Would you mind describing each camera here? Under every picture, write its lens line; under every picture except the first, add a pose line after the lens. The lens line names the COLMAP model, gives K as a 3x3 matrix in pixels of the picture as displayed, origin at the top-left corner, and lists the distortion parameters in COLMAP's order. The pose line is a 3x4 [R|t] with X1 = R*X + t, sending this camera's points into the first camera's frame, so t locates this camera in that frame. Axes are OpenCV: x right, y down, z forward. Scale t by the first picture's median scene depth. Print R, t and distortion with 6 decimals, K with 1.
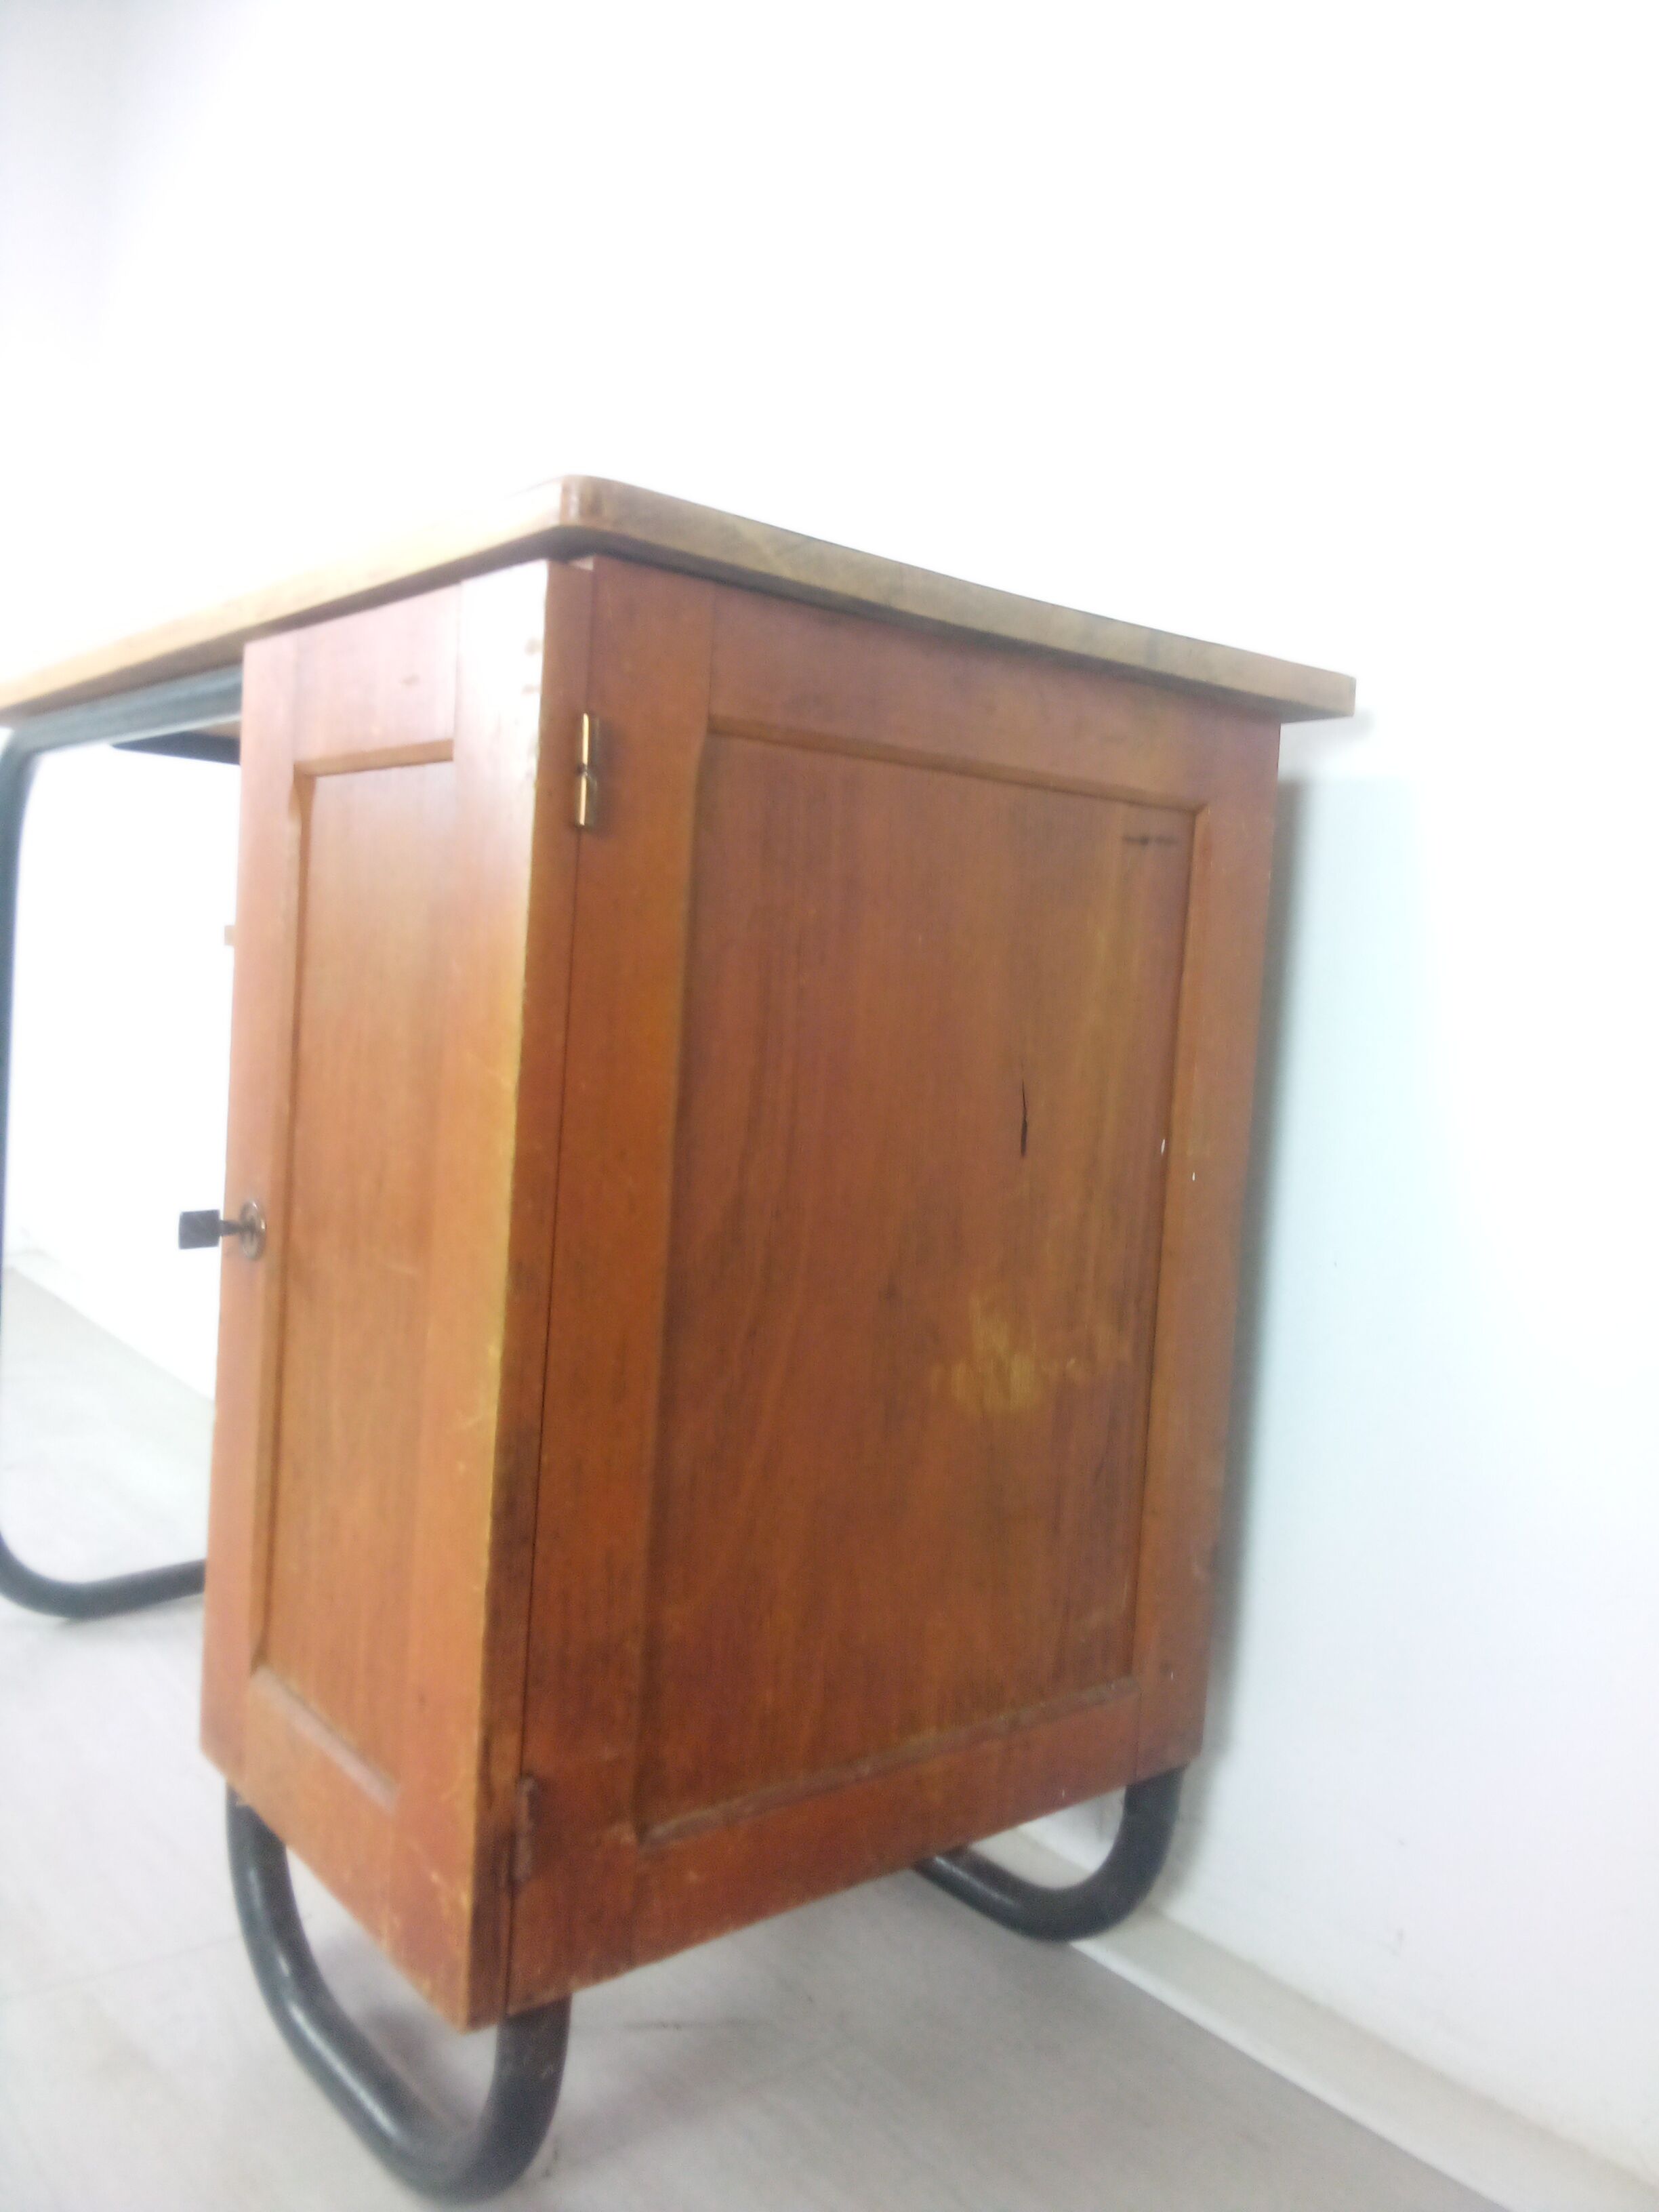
lens RADIAL K [[1729.4, 0, 831.4], [0, 1729.4, 1098.2], [0, 0, 1]] dist [0.053234, -0.106019]
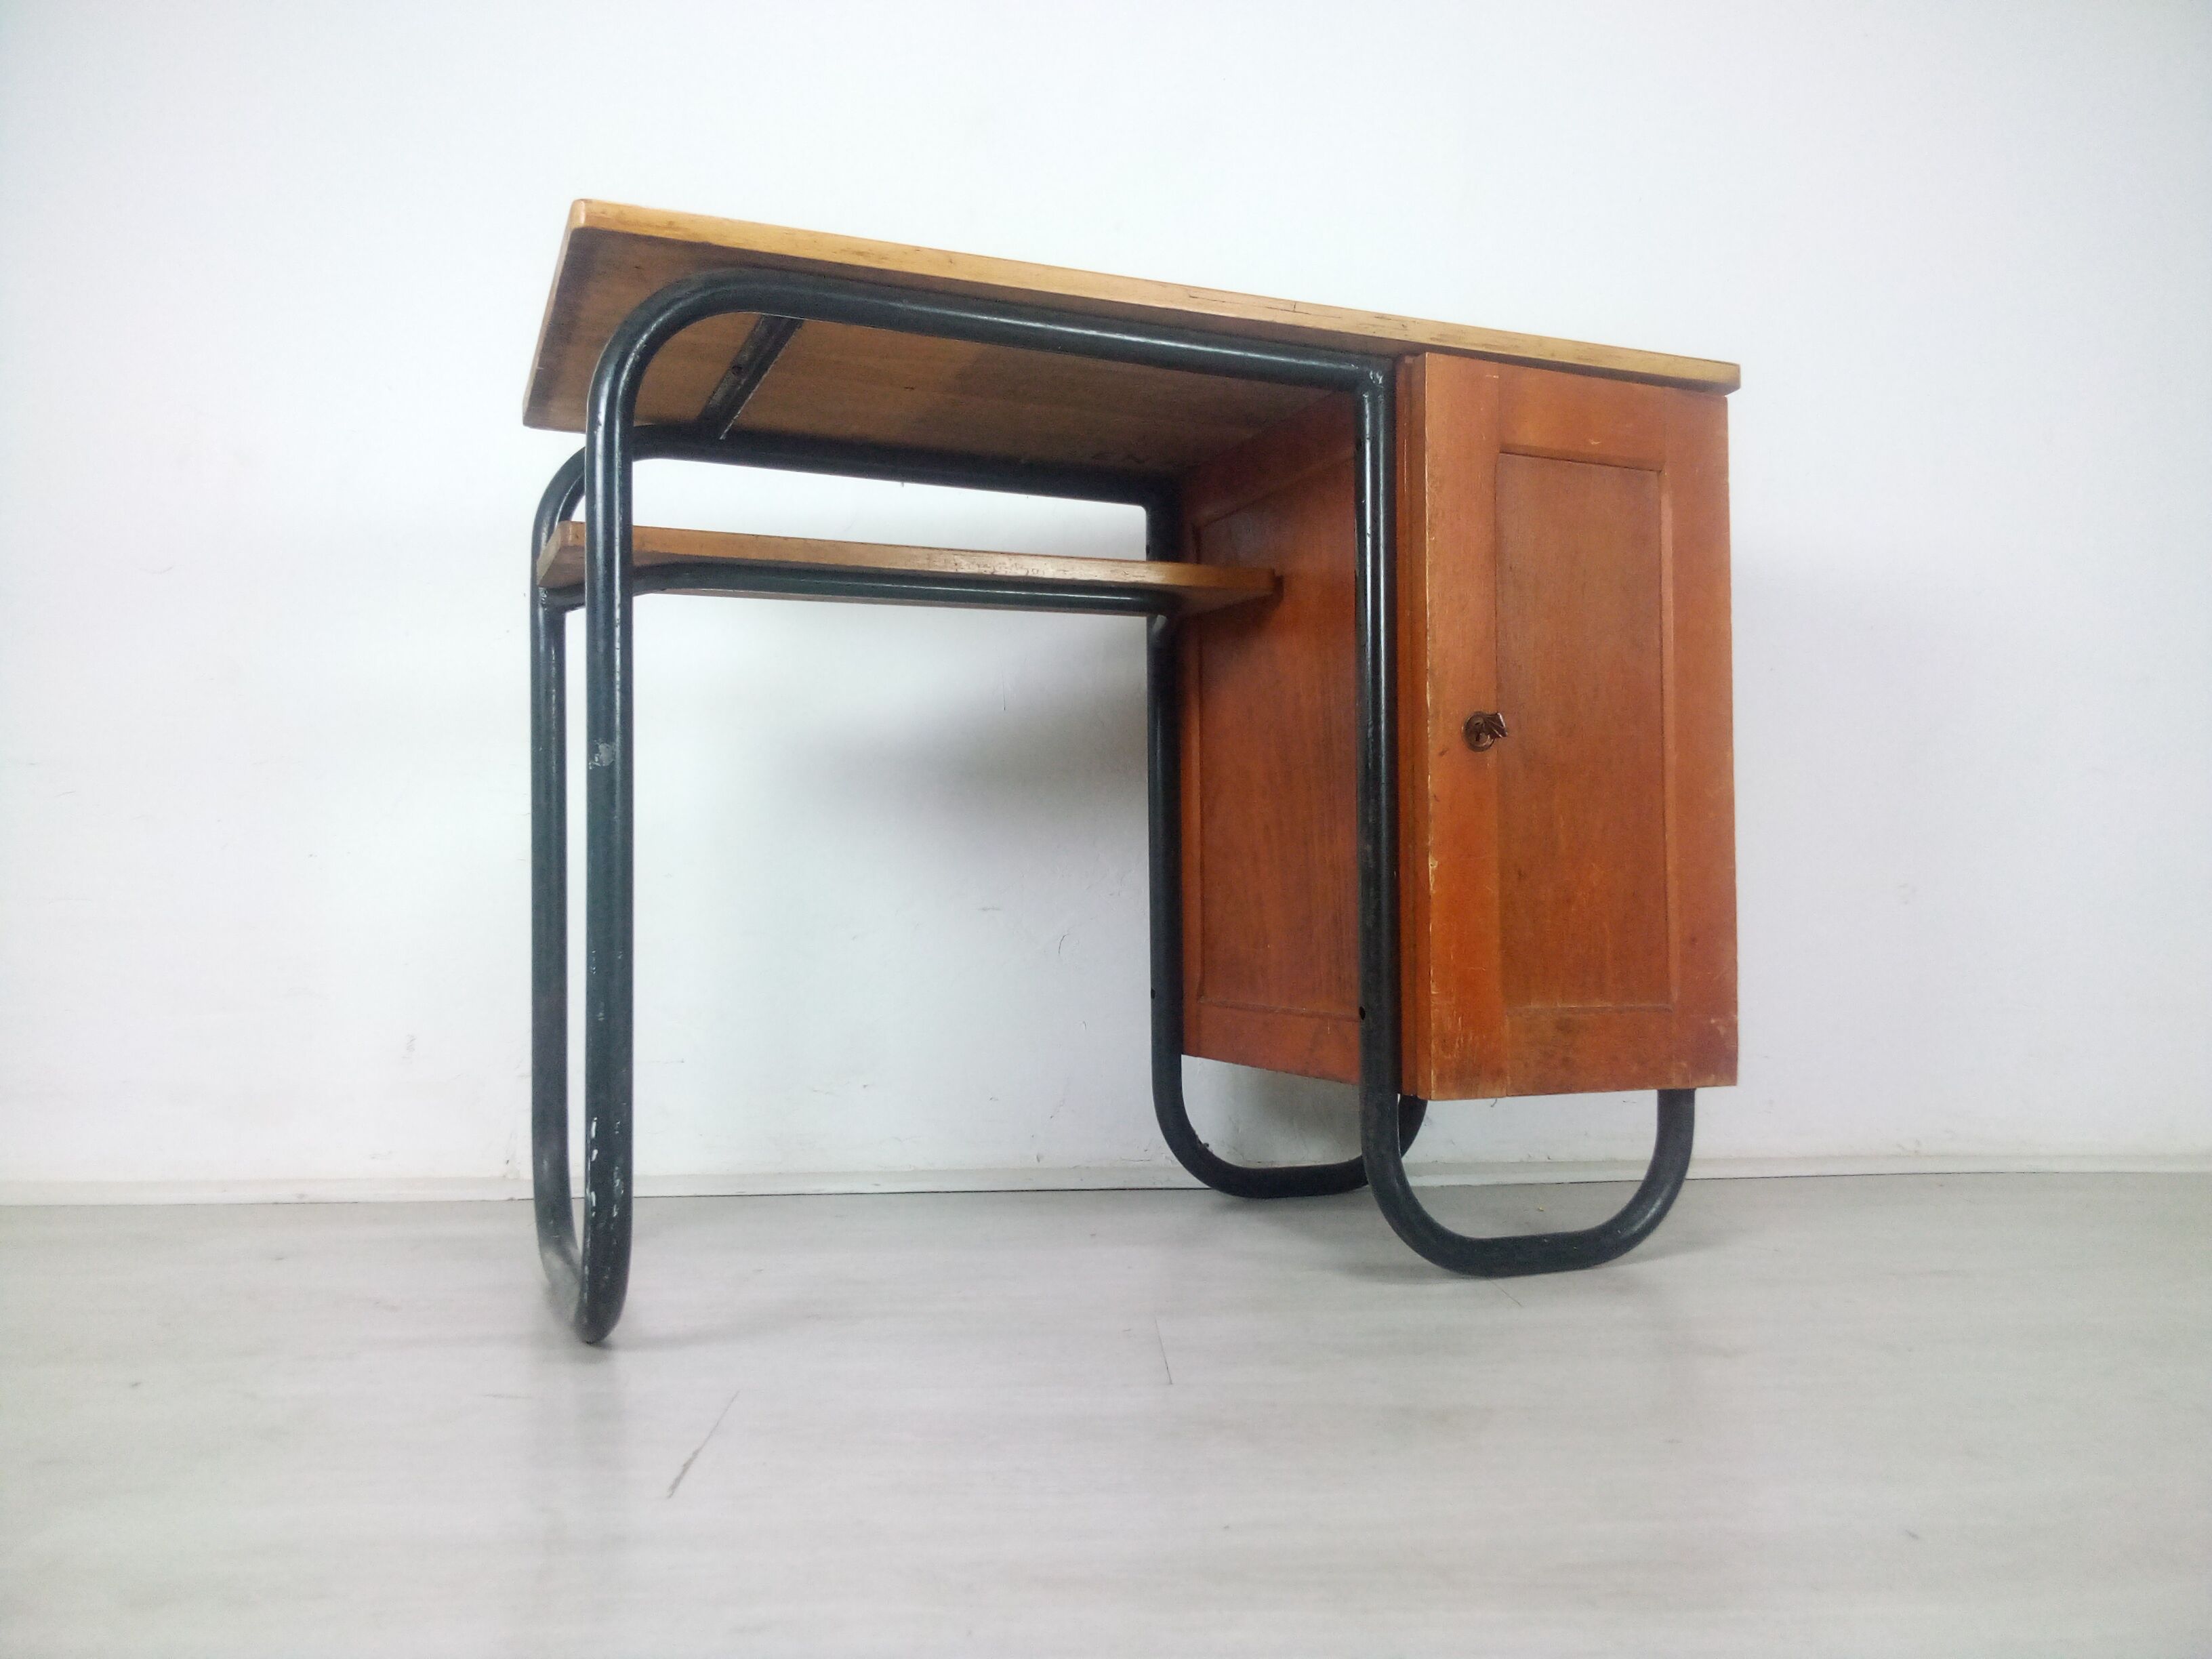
lens RADIAL K [[1729.4, 0, 1102.9], [0, 1729.4, 841.9], [0, 0, 1]] dist [0.053234, -0.106019]
pose [[0.283873, -0.029548, 0.958407, -1.946835], [0.088364, 0.996078, 0.004537, 0.138554], [-0.954782, 0.083400, 0.285371, 0.893724]]
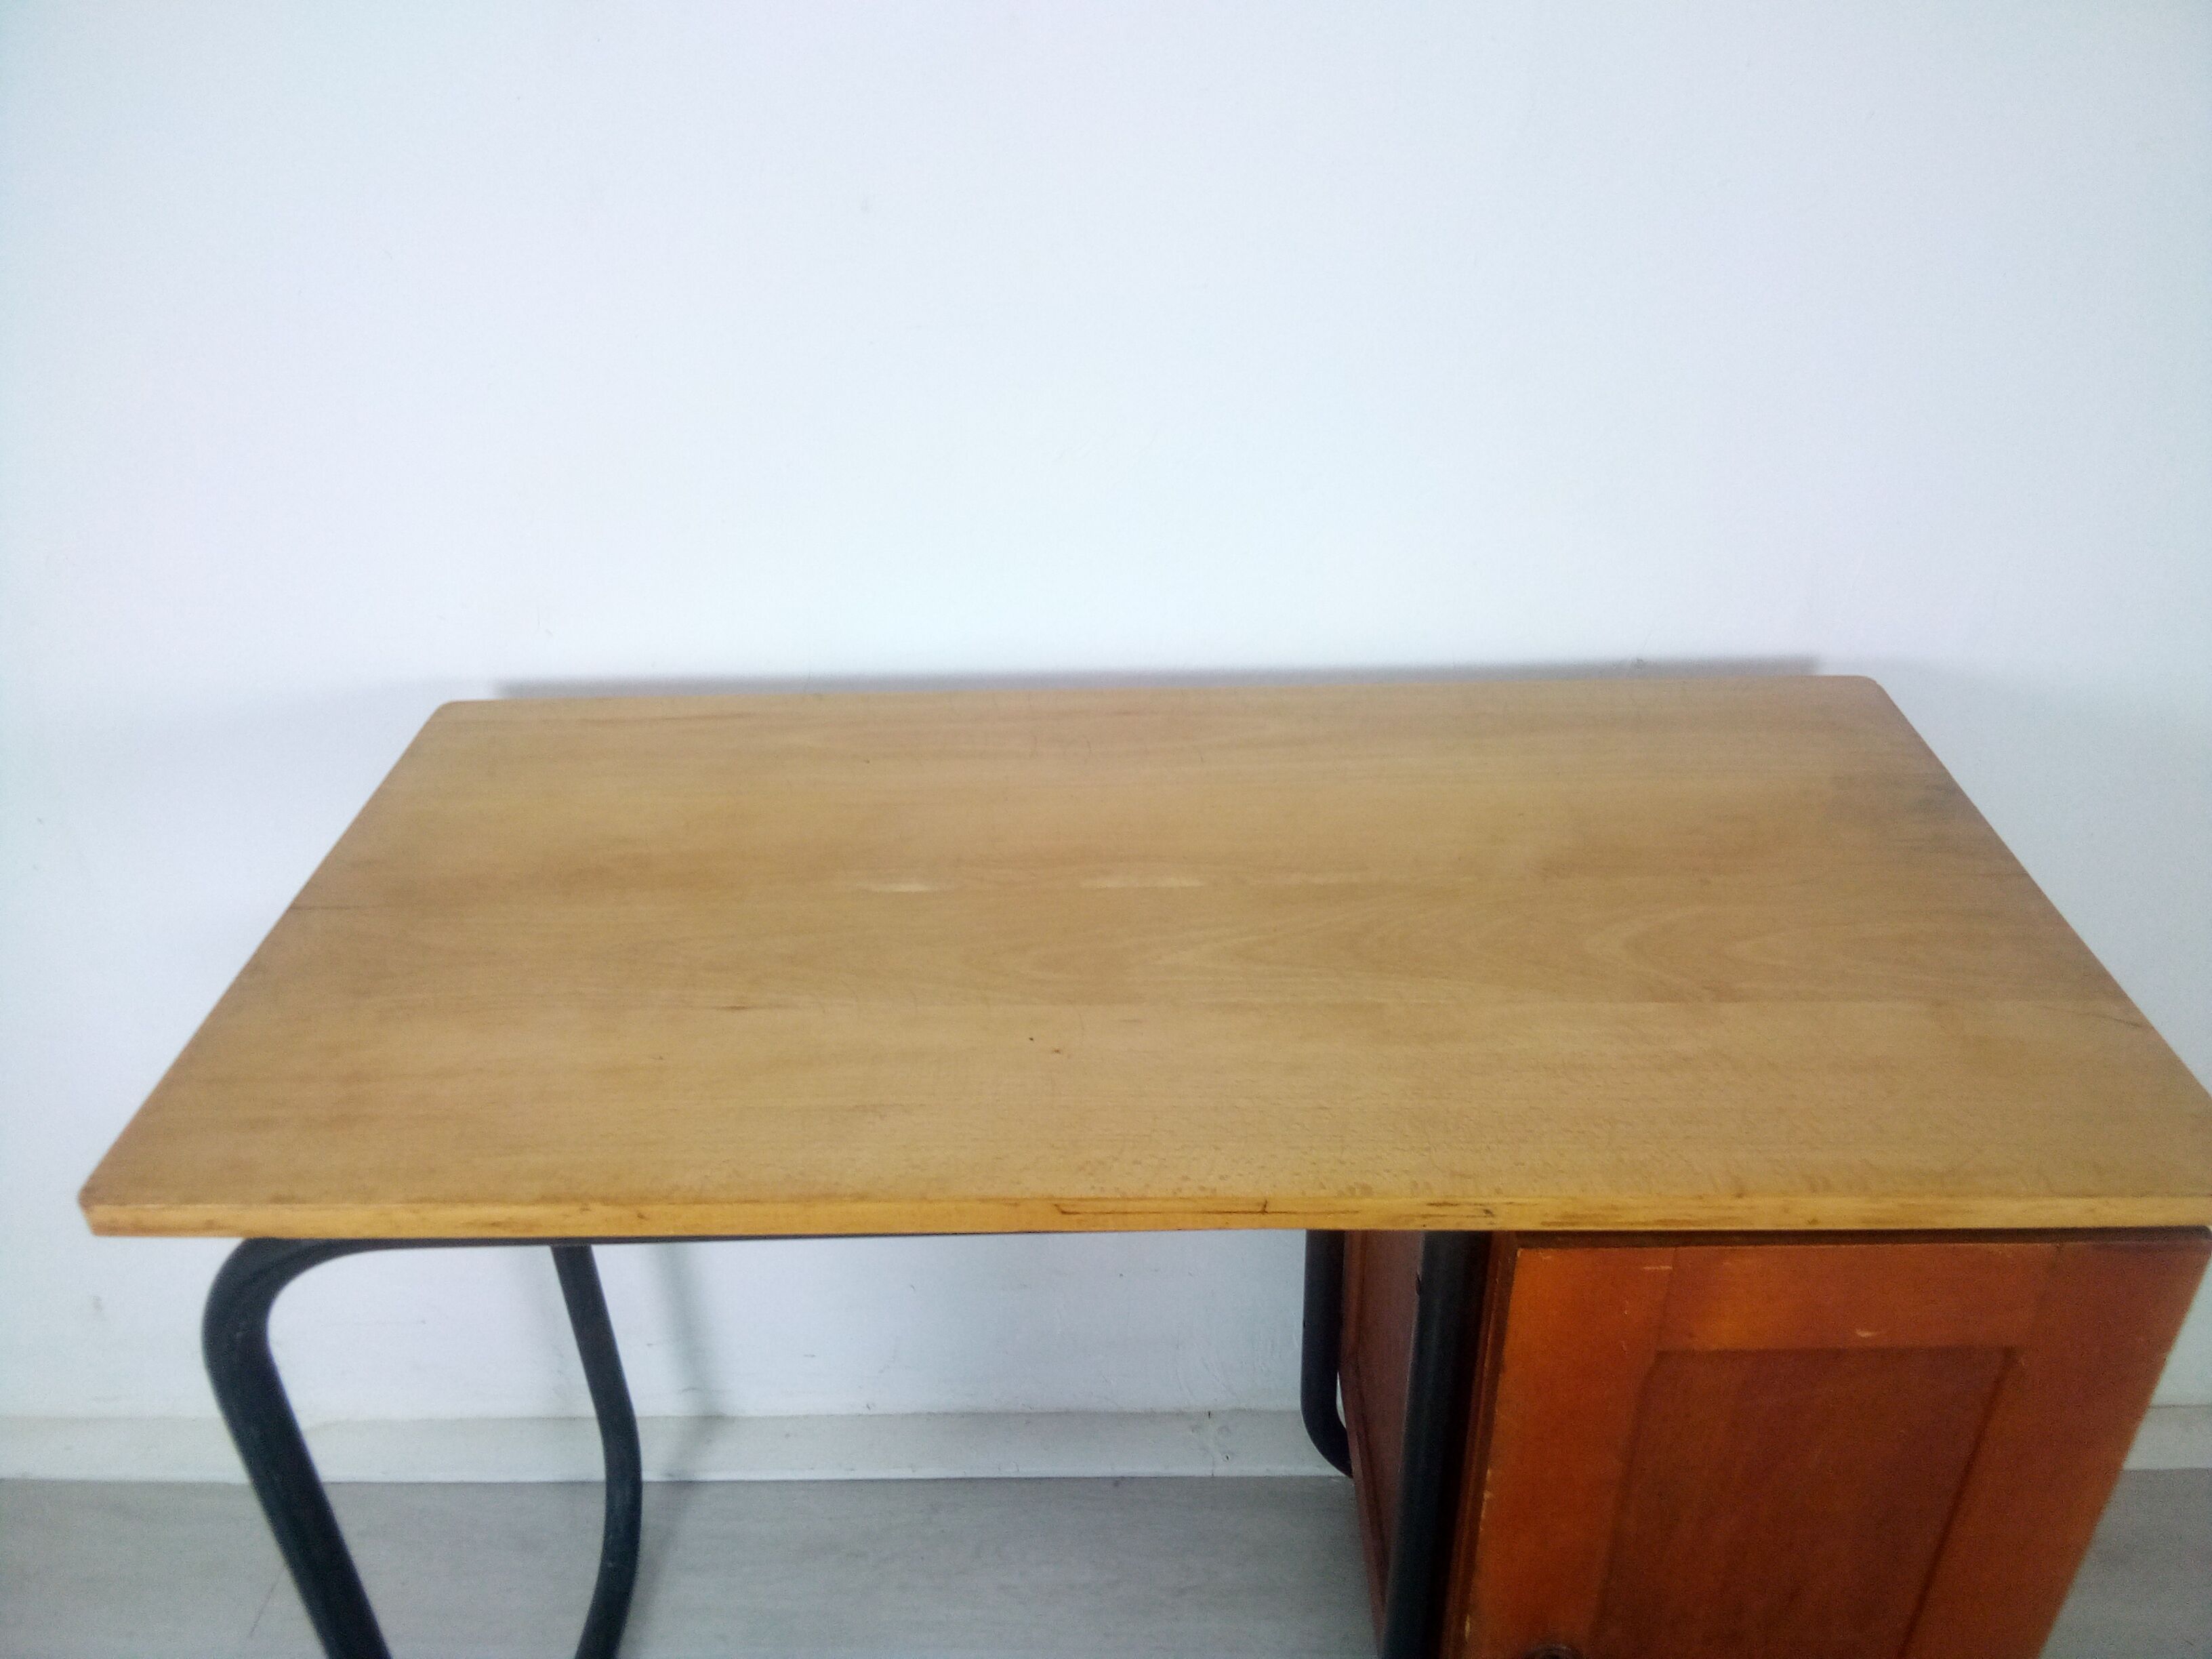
lens RADIAL K [[1741.6, 0, 1103.1], [0, 1741.6, 844.4], [0, 0, 1]] dist [0.054484, -0.110752]
pose [[0.640911, -0.468259, 0.608249, -0.926074], [0.116046, 0.842386, 0.526231, -0.931066], [-0.758793, -0.266683, 0.594234, 0.715359]]
